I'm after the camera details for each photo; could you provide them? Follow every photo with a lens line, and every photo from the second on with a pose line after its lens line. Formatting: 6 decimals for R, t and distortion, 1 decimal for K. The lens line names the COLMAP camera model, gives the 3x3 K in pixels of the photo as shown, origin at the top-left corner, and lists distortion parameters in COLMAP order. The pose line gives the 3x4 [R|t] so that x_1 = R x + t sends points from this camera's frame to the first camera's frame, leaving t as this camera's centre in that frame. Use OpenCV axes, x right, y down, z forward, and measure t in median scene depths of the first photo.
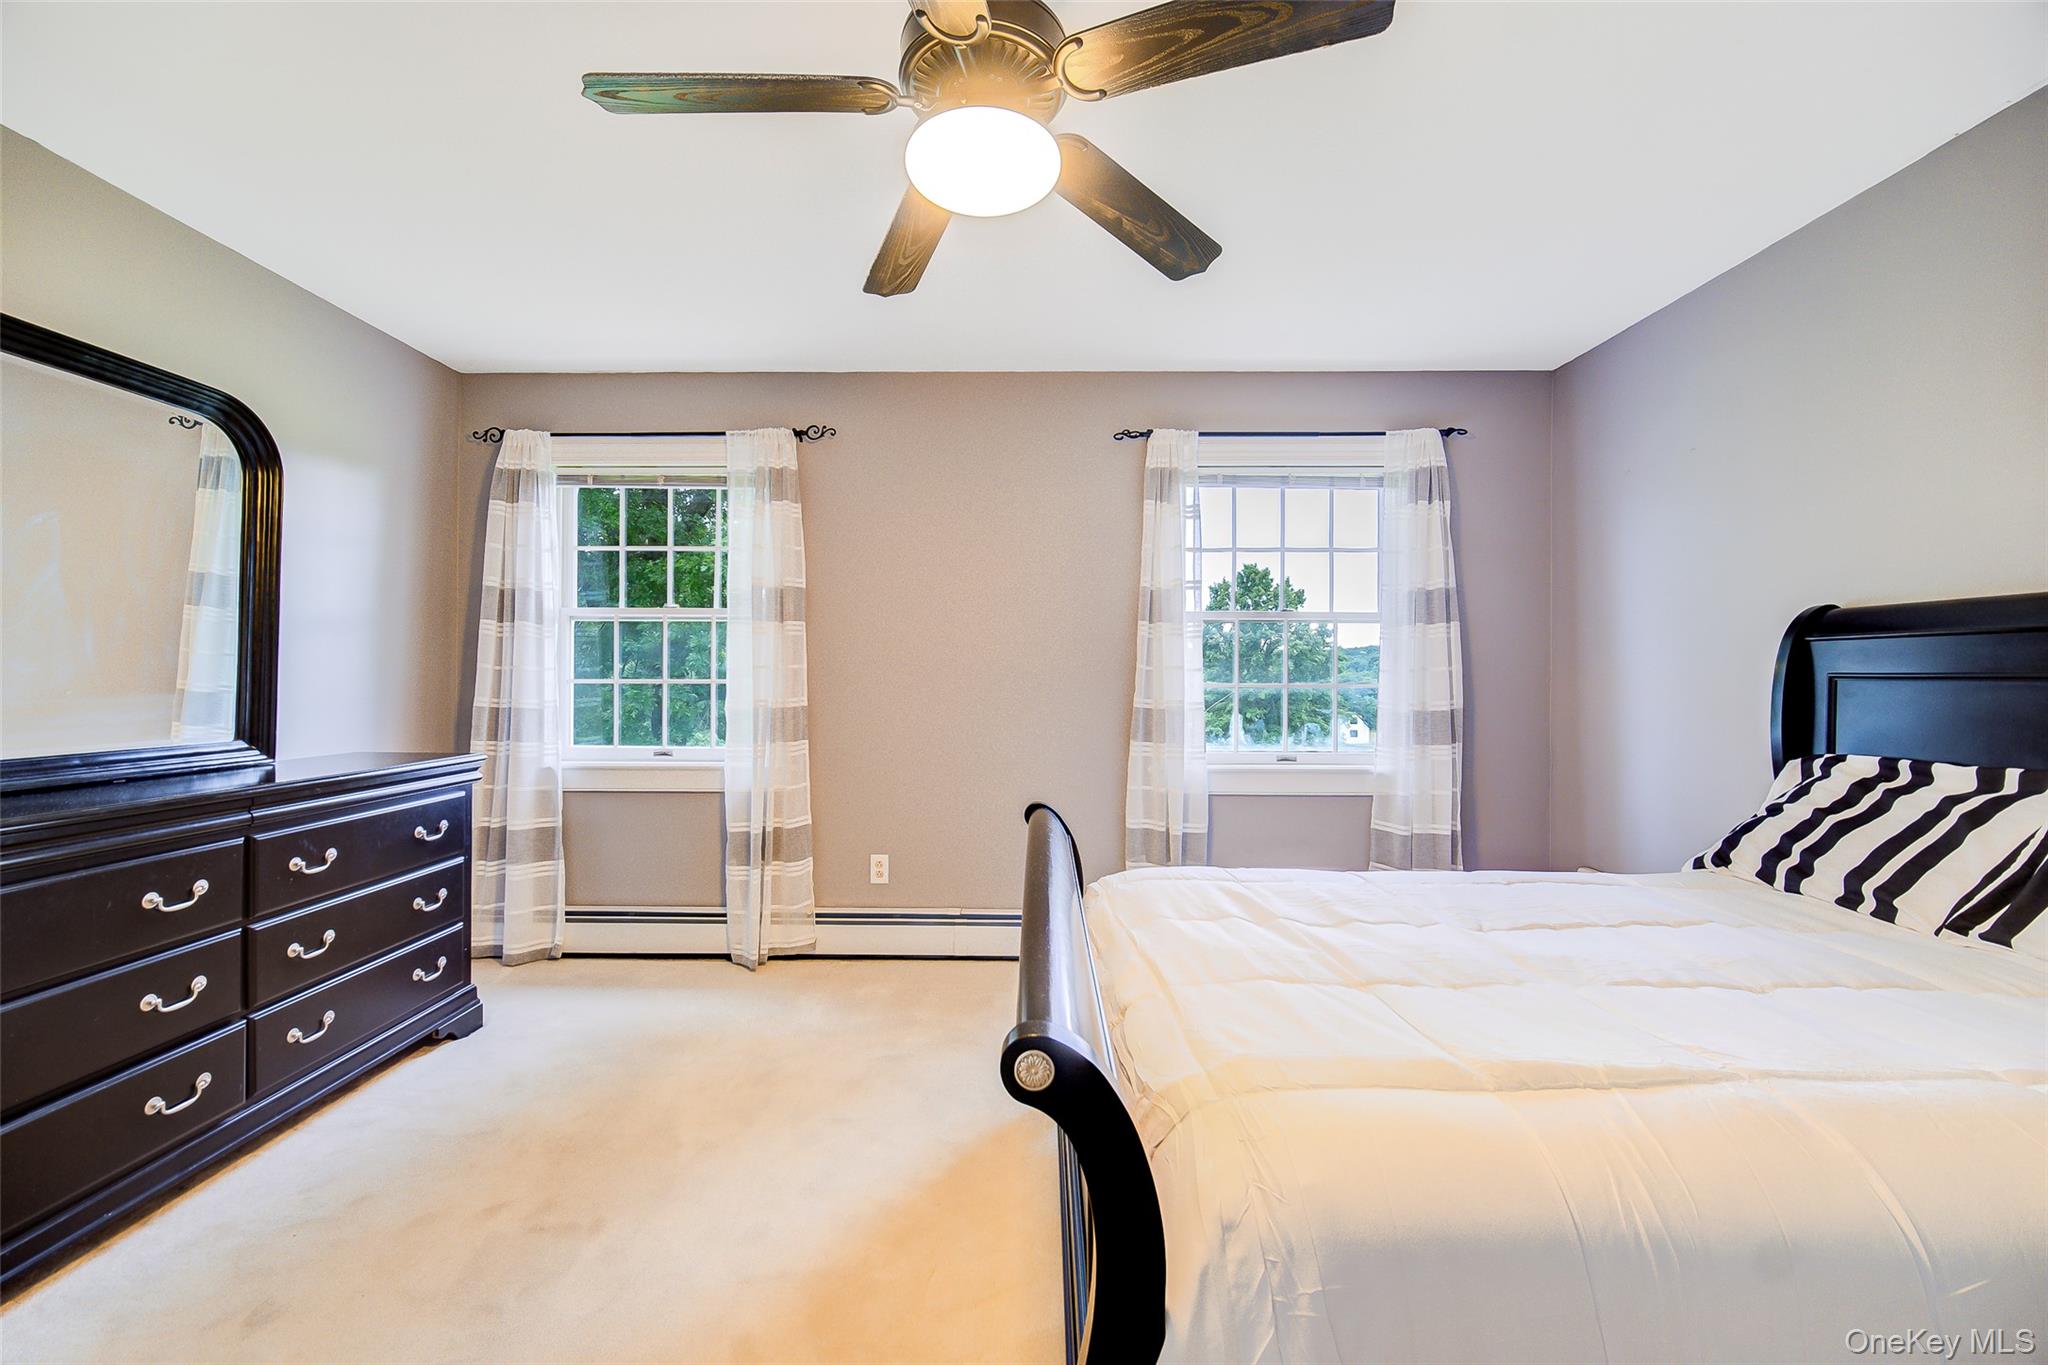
lens RADIAL K [[820.2, 0, 1019.8], [0, 820.2, 666.0], [0, 0, 1]] dist [0.001016, -0.001993]
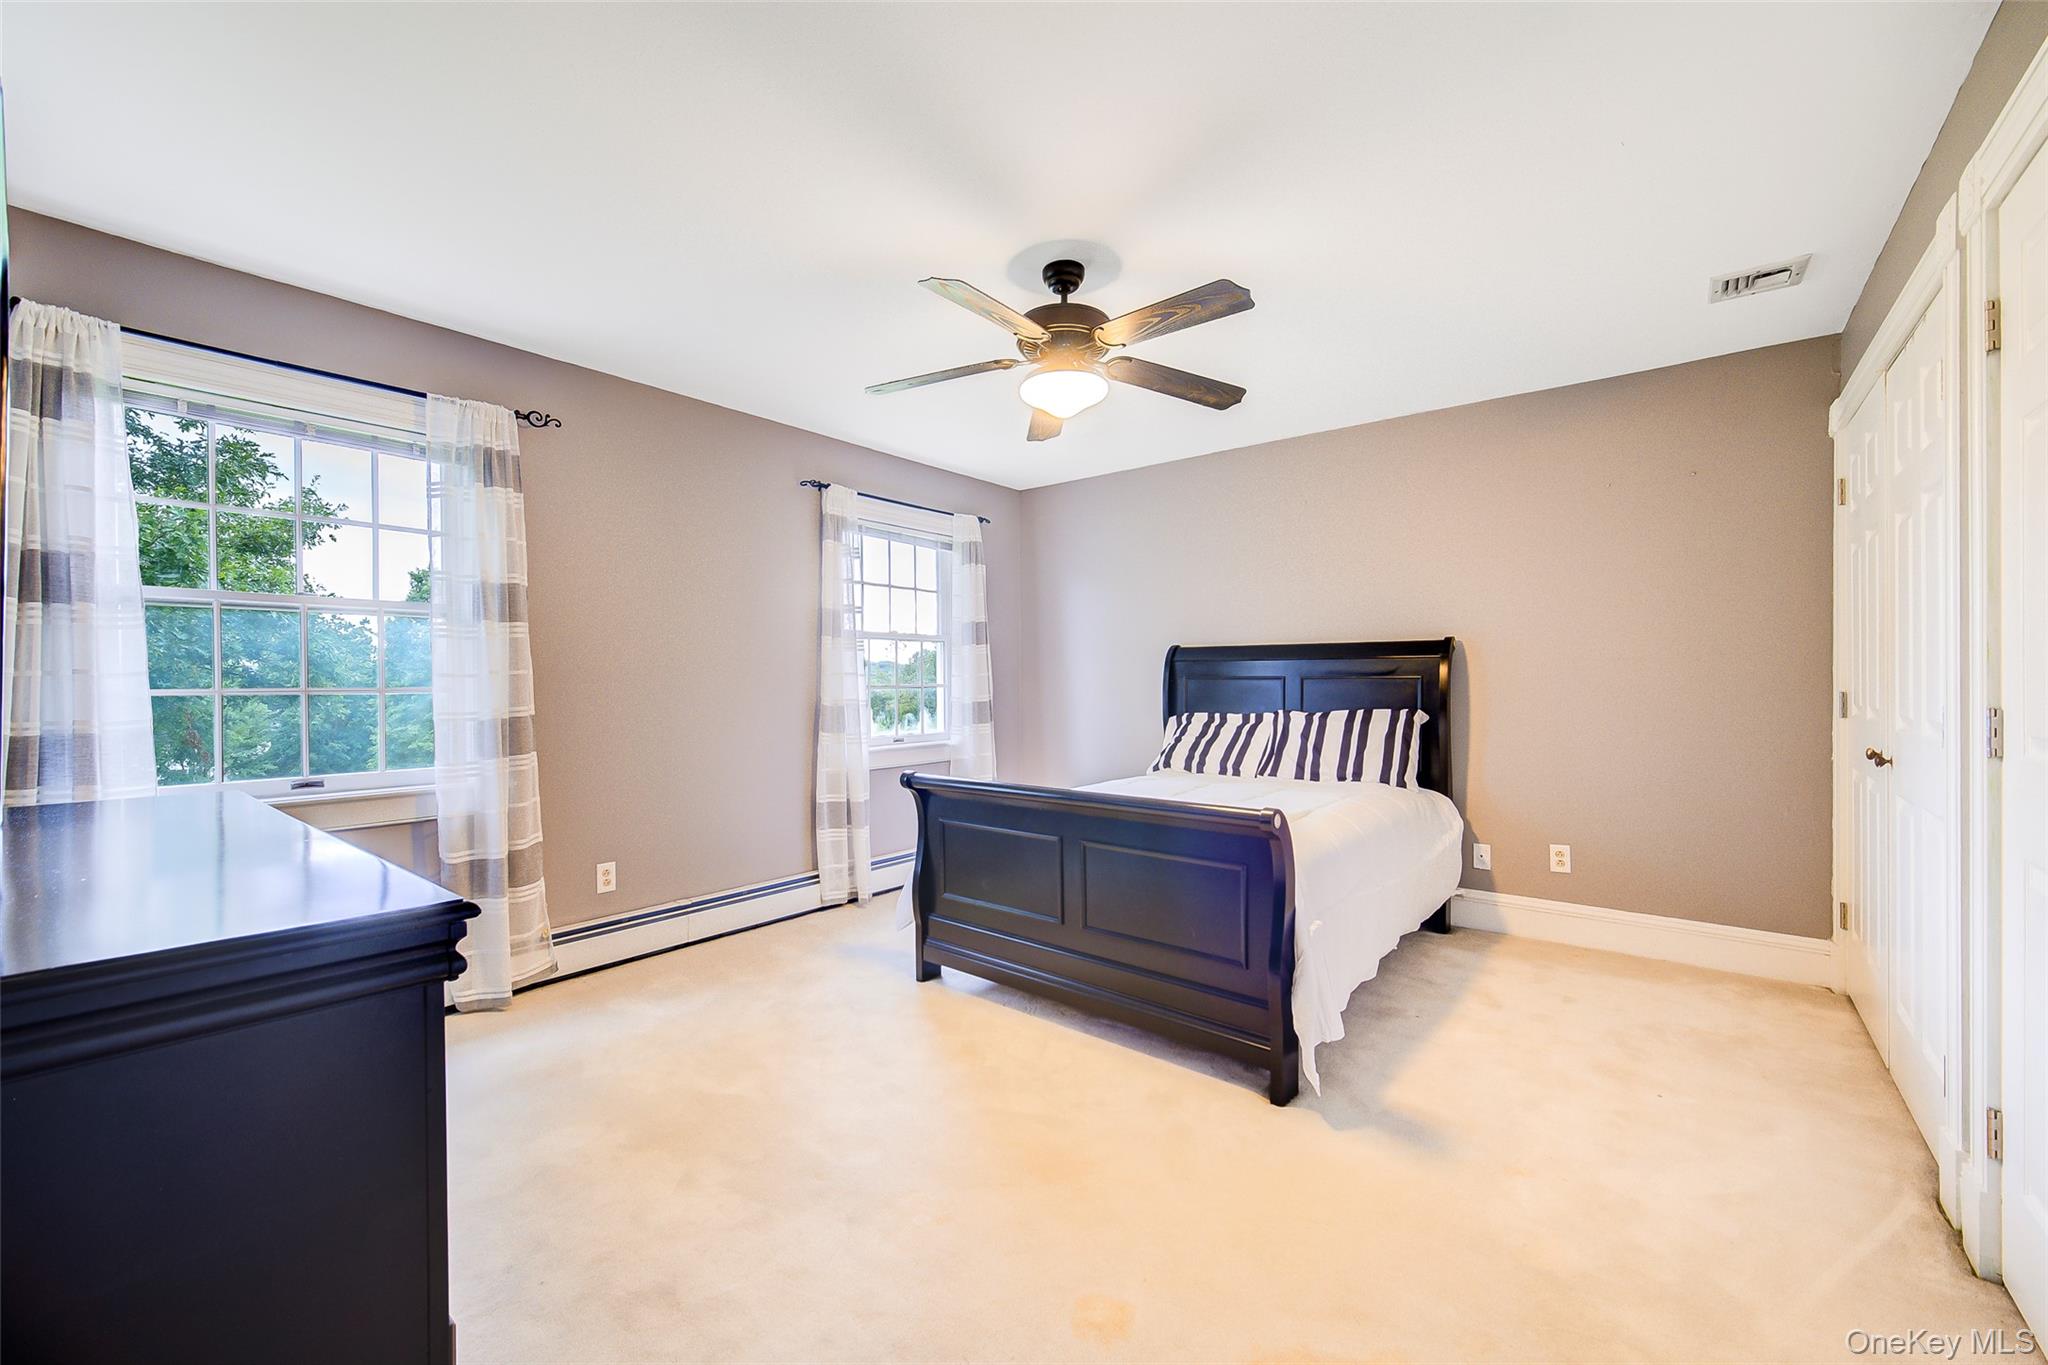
lens RADIAL K [[820.2, 0, 1013.4], [0, 820.2, 679.0], [0, 0, 1]] dist [0.001016, -0.001993]
pose [[0.613867, -0.005958, 0.789387, -0.664469], [-0.003826, 0.999937, 0.010523, -0.003753], [-0.789400, -0.009480, 0.613806, 0.007852]]
